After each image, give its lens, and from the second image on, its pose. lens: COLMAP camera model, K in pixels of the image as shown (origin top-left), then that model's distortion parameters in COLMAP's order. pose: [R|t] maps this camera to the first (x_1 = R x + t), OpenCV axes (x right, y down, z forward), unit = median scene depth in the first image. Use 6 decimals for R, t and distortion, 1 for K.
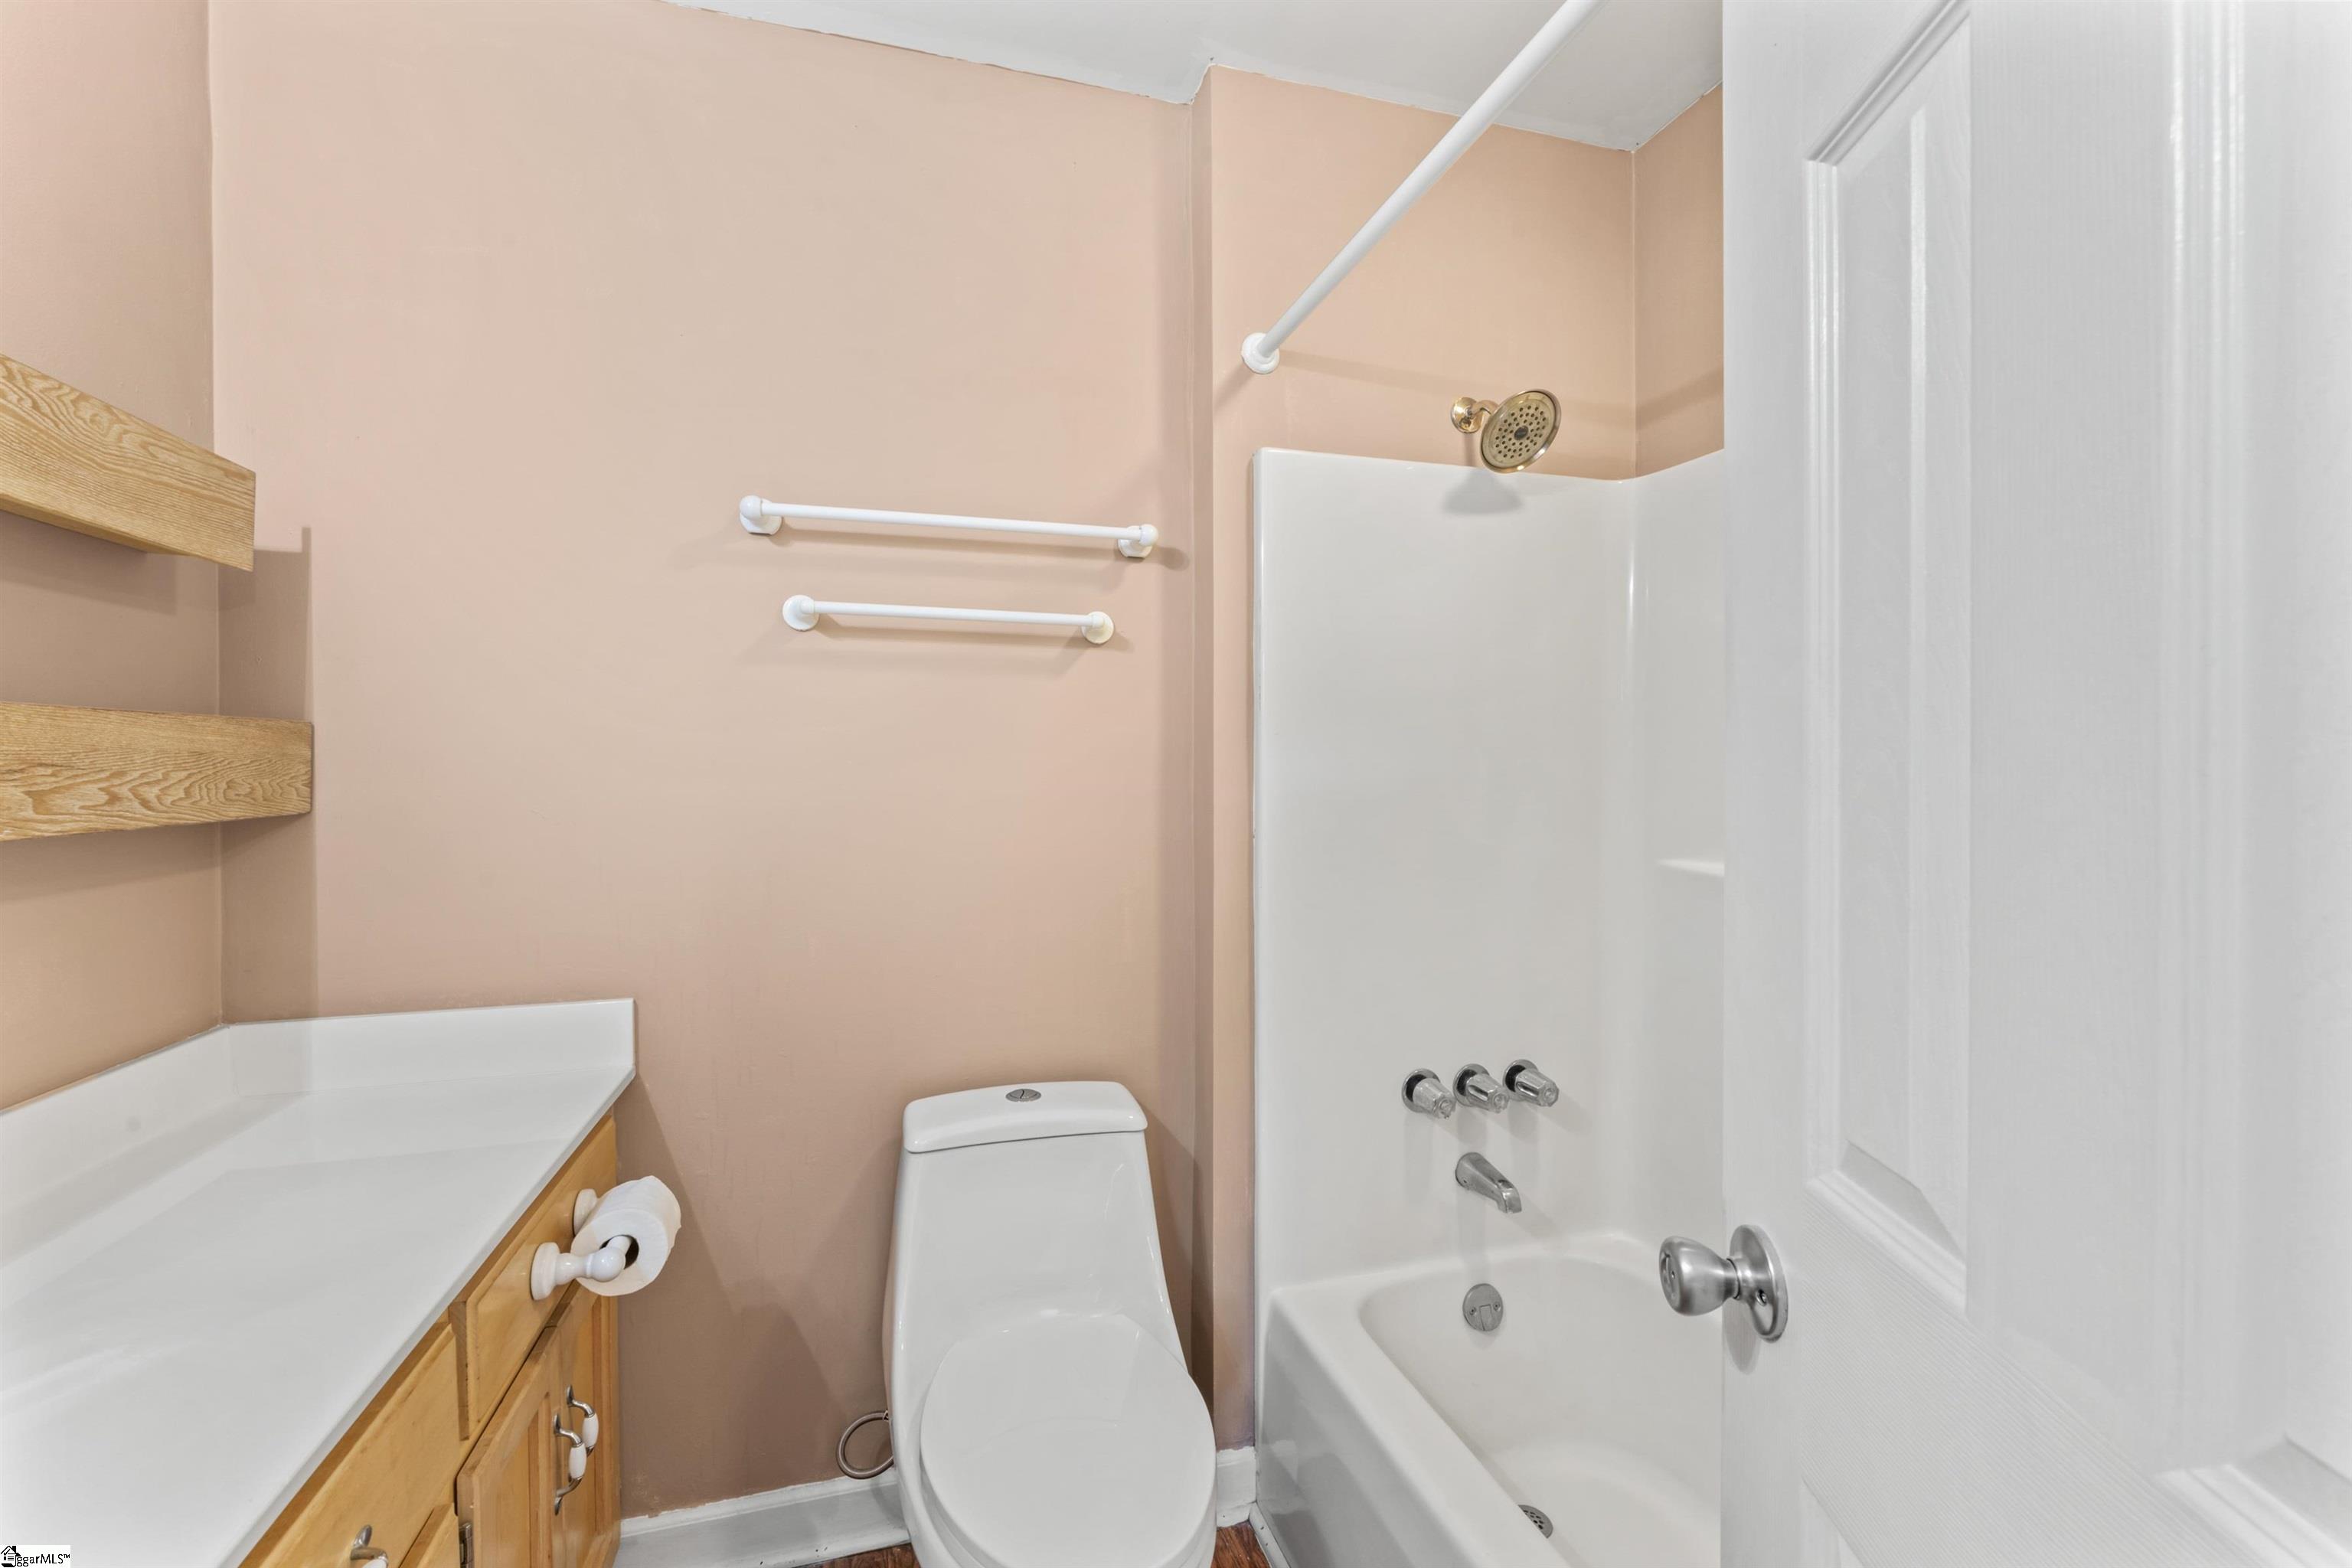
lens RADIAL K [[984.3, 0, 1165.5], [0, 984.3, 784.4], [0, 0, 1]] dist [-0.005411, -0.000209]
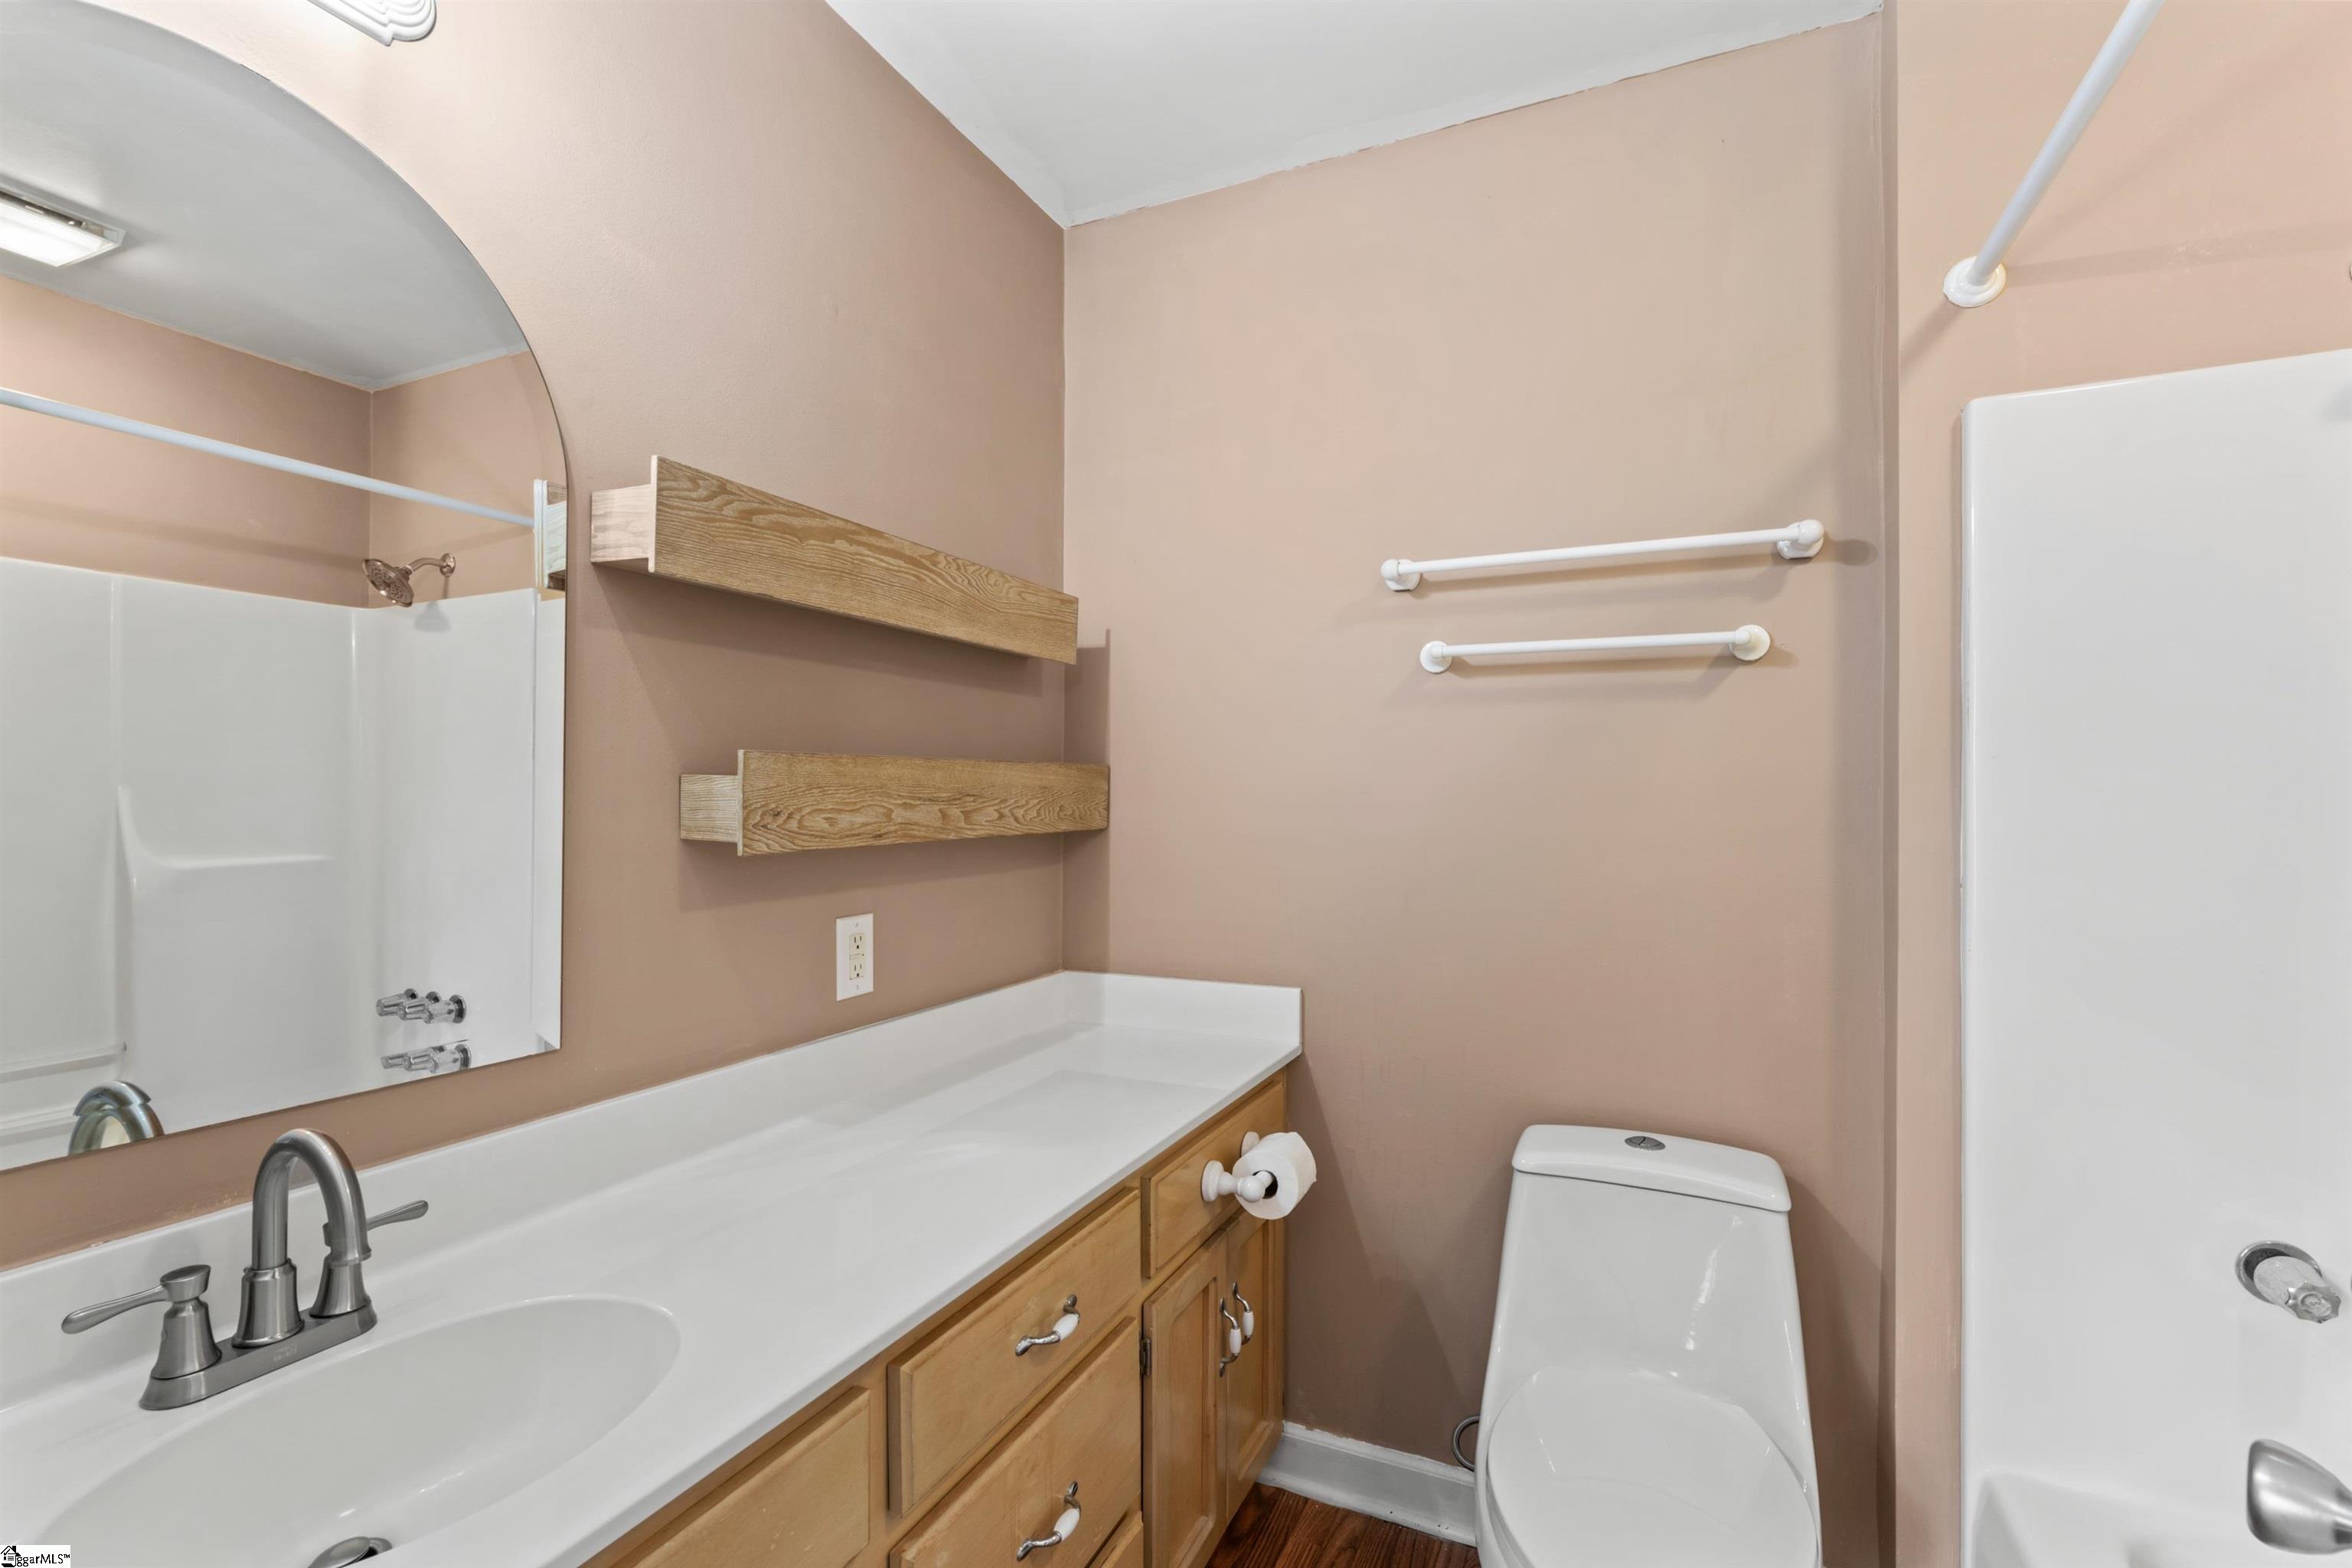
lens RADIAL K [[1029.0, 0, 1171.5], [0, 1029.0, 794.7], [0, 0, 1]] dist [0.001318, -0.000159]
pose [[0.748136, 0.001131, -0.663545, 0.183563], [-0.013767, 0.999810, -0.013818, -0.000838], [0.663403, 0.019472, 0.748009, -0.058411]]
